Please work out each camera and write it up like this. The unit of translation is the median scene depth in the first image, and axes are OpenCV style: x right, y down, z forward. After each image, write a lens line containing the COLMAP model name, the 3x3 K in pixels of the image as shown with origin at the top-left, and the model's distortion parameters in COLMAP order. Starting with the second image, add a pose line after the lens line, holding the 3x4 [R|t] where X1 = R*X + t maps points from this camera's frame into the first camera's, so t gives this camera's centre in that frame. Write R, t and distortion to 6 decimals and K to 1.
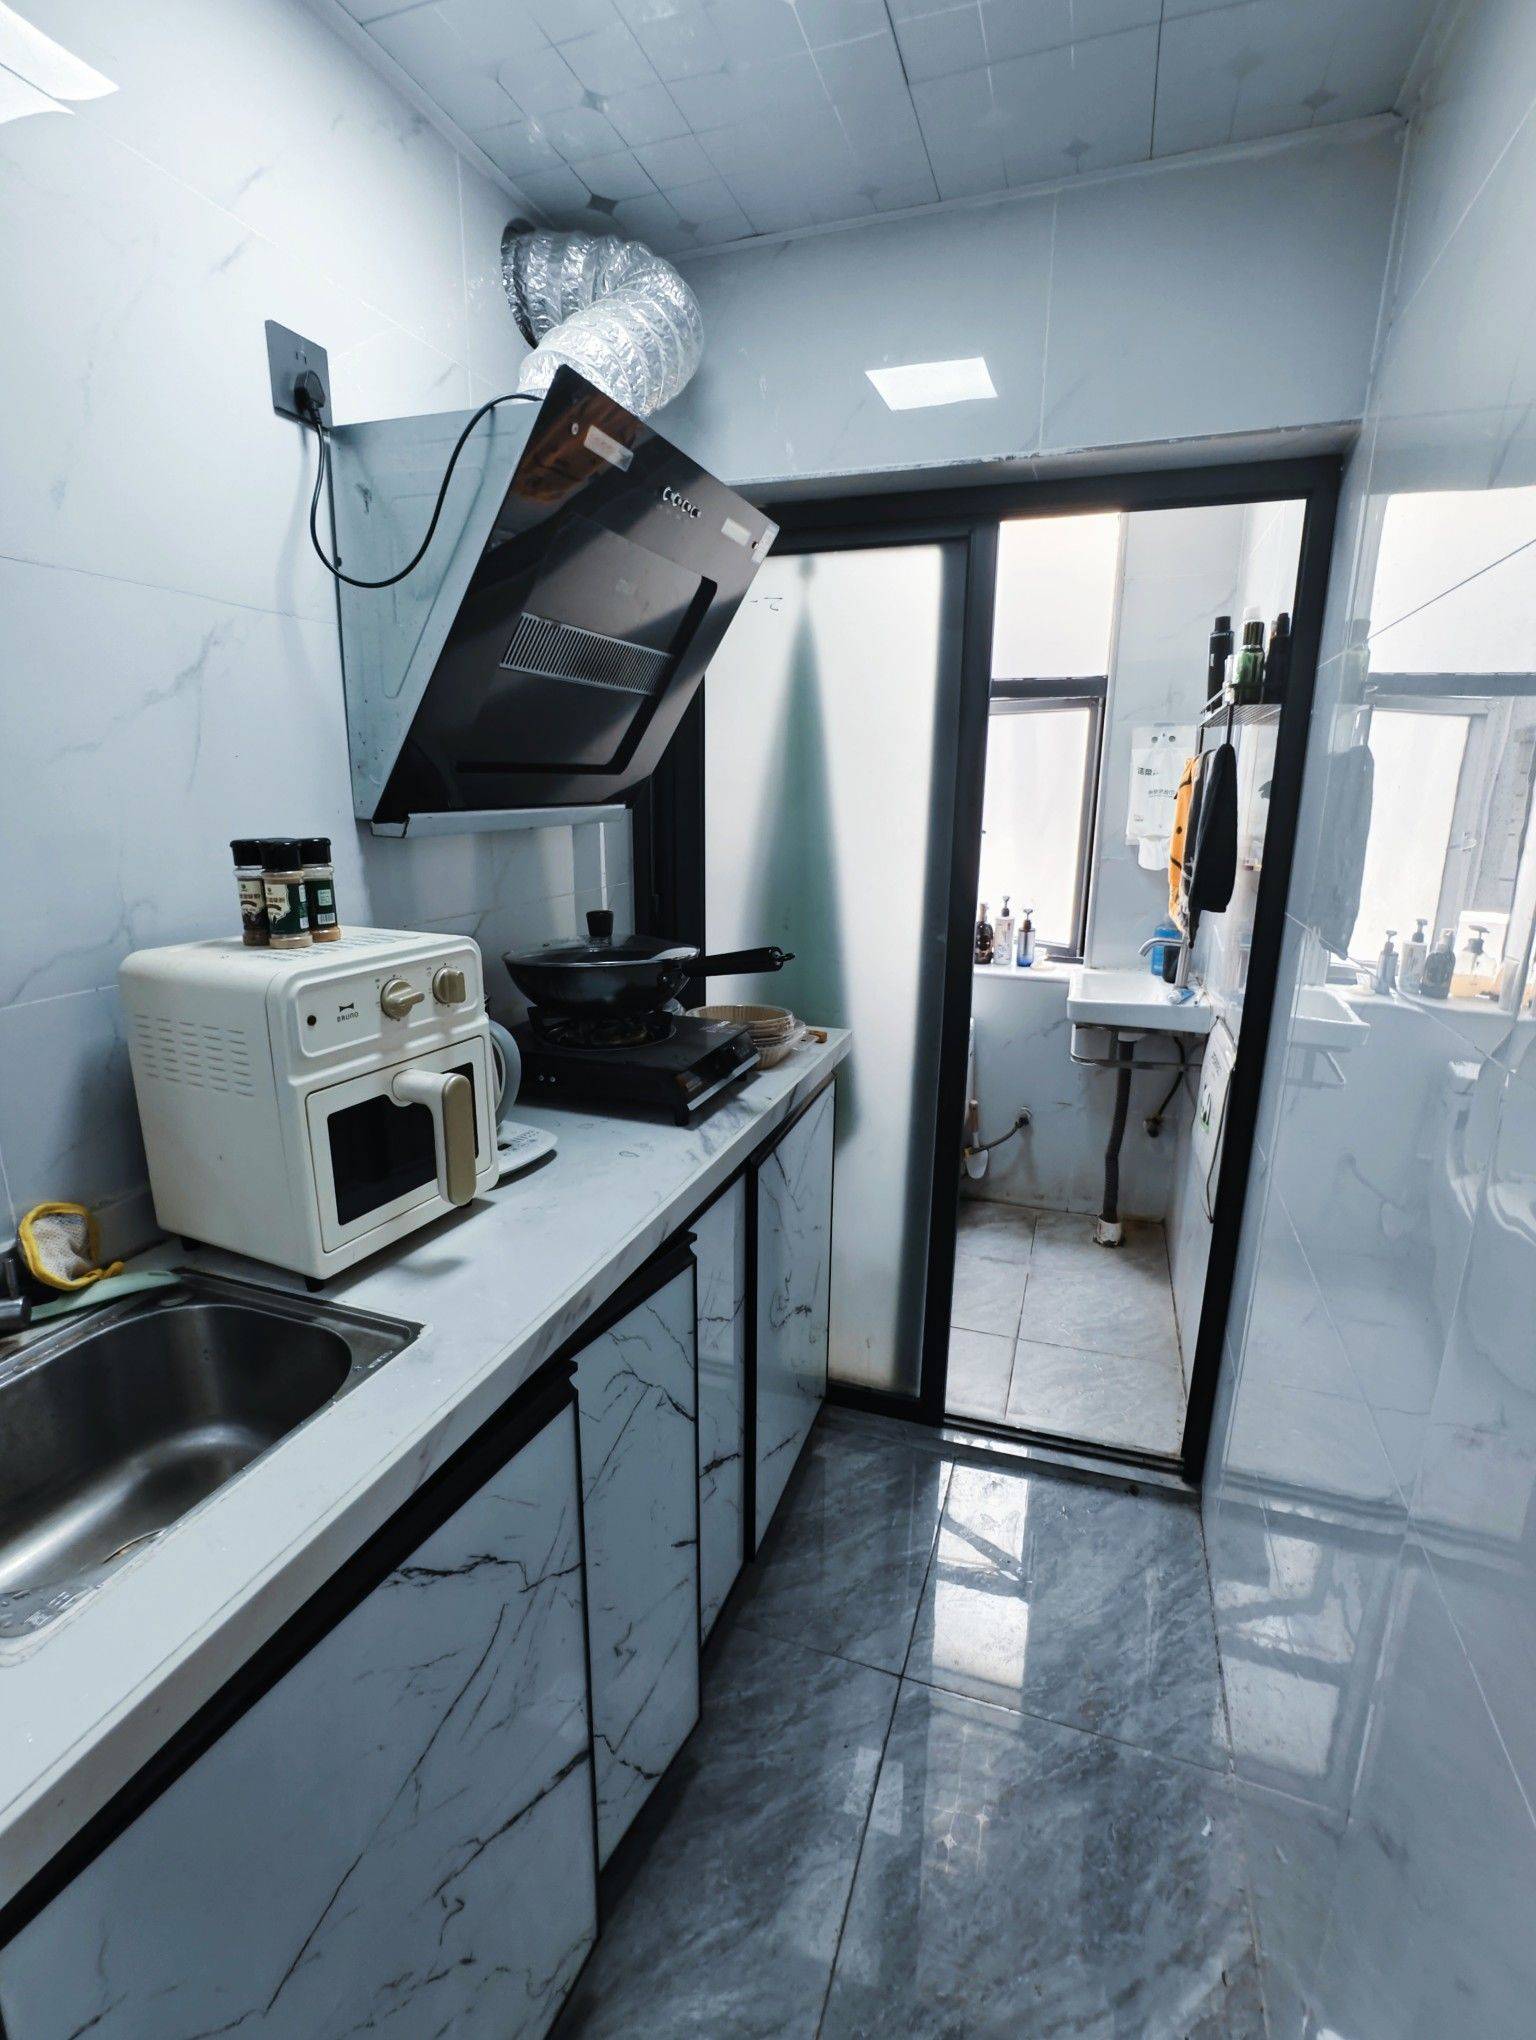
lens RADIAL K [[956.1, 0, 772.7], [0, 956.1, 1017.6], [0, 0, 1]] dist [-0.029191, -0.000203]
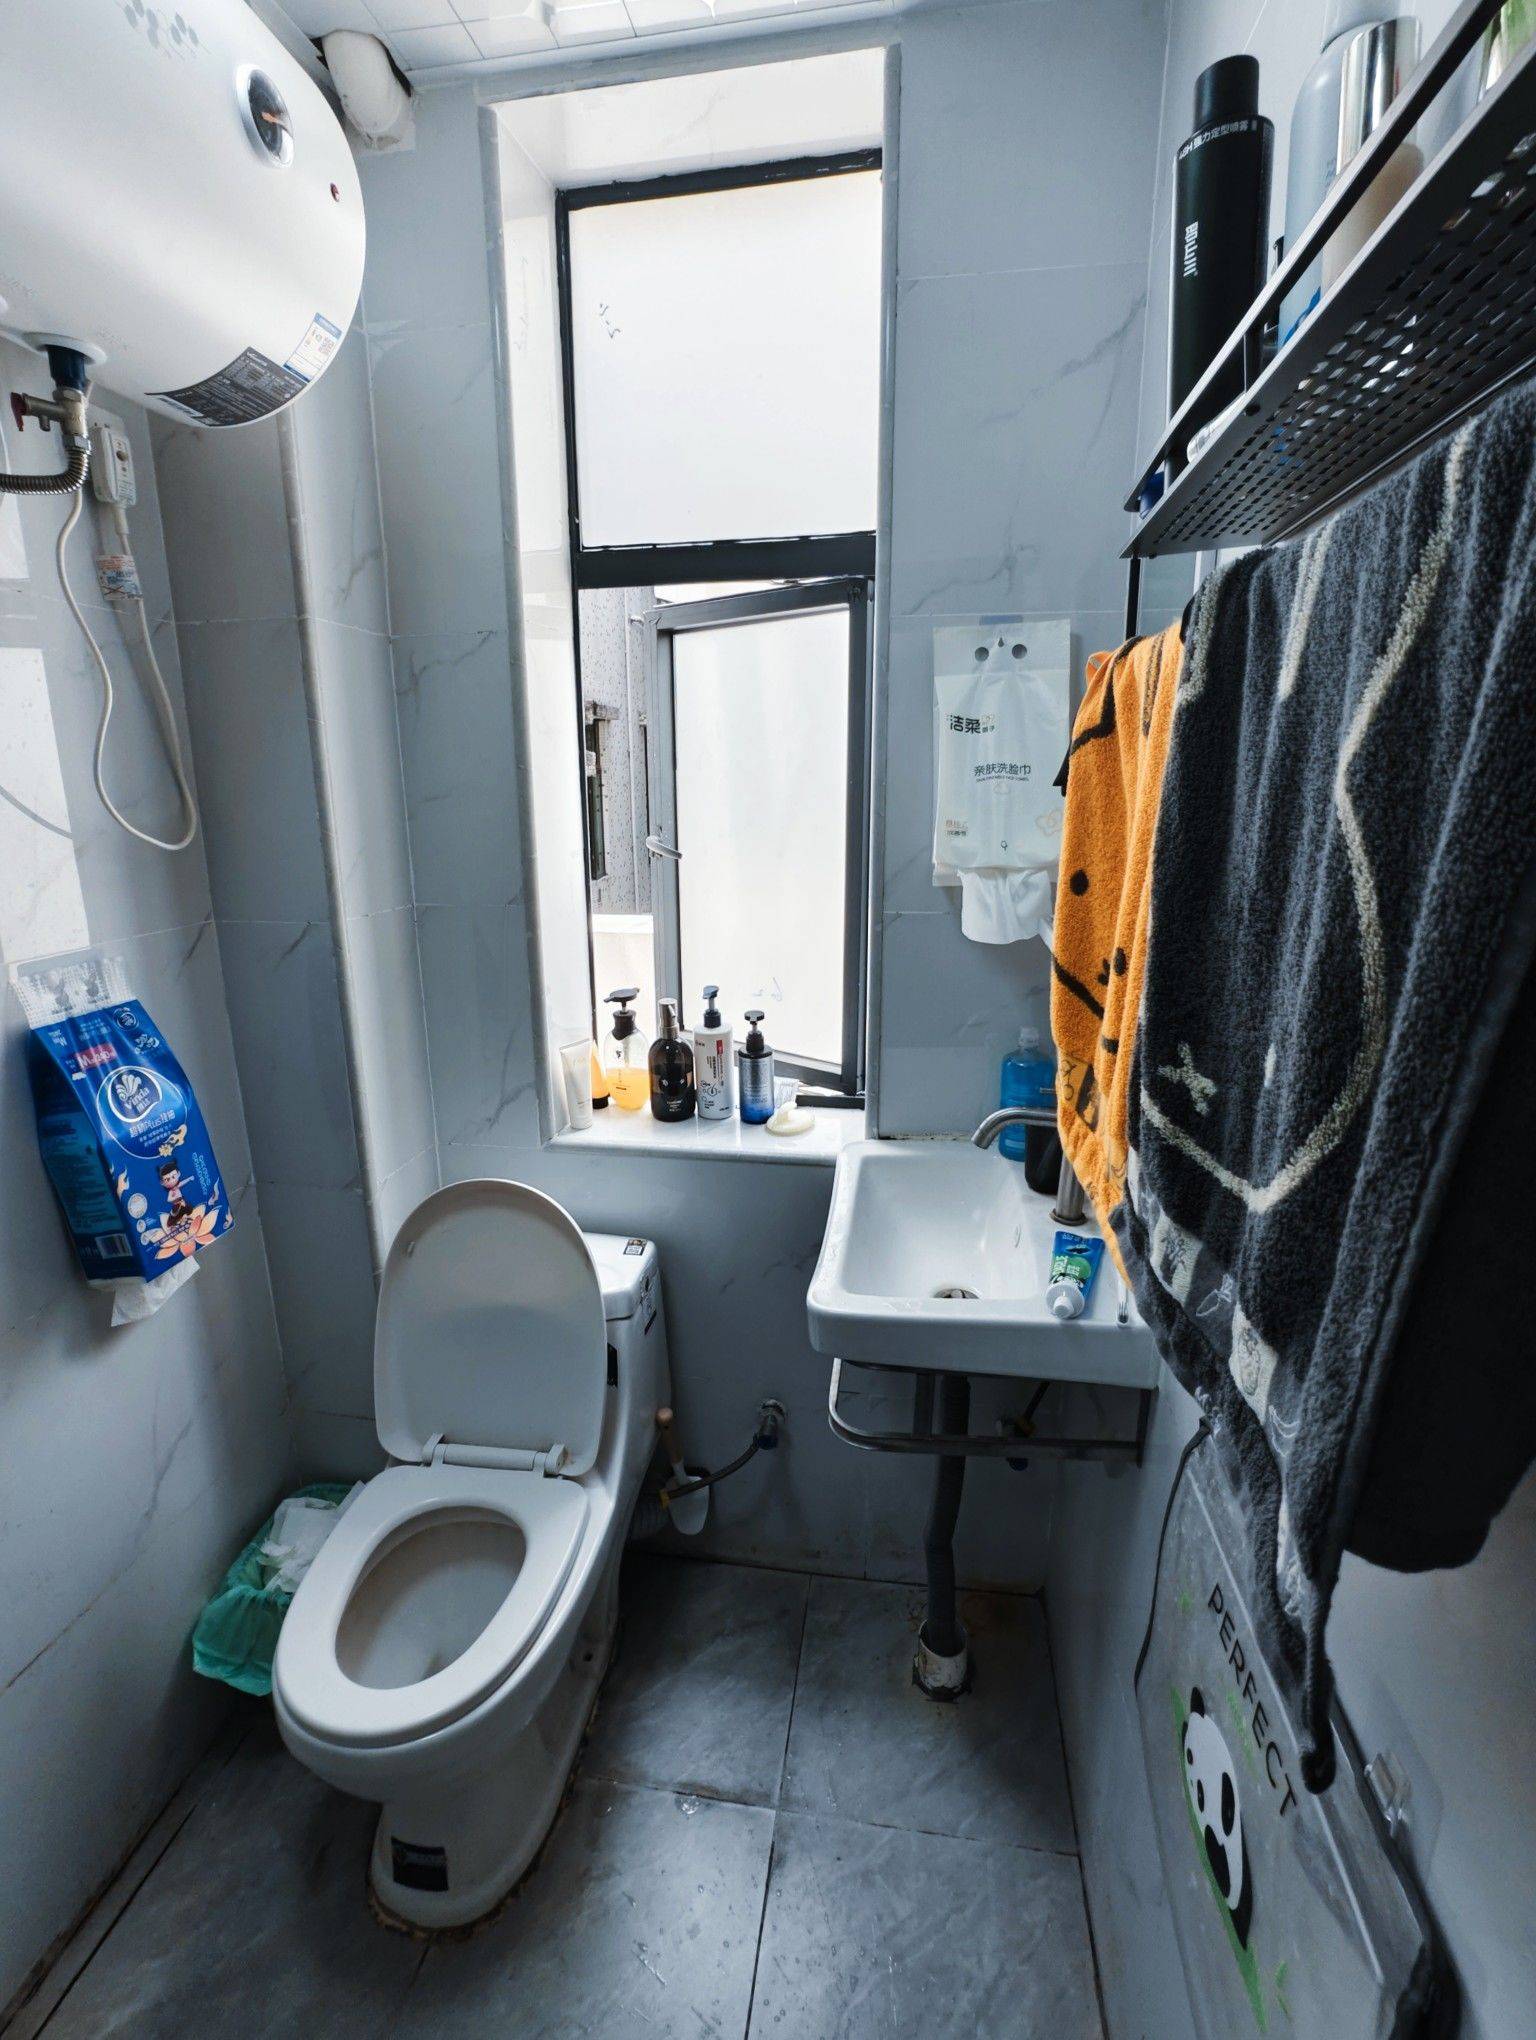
lens RADIAL K [[956.1, 0, 761.7], [0, 956.1, 1018.8], [0, 0, 1]] dist [-0.029191, -0.000203]
pose [[0.986008, -0.055992, 0.157015, 0.201961], [0.055873, 0.998424, 0.005174, -0.118007], [-0.157057, 0.003672, 0.987583, 0.527154]]
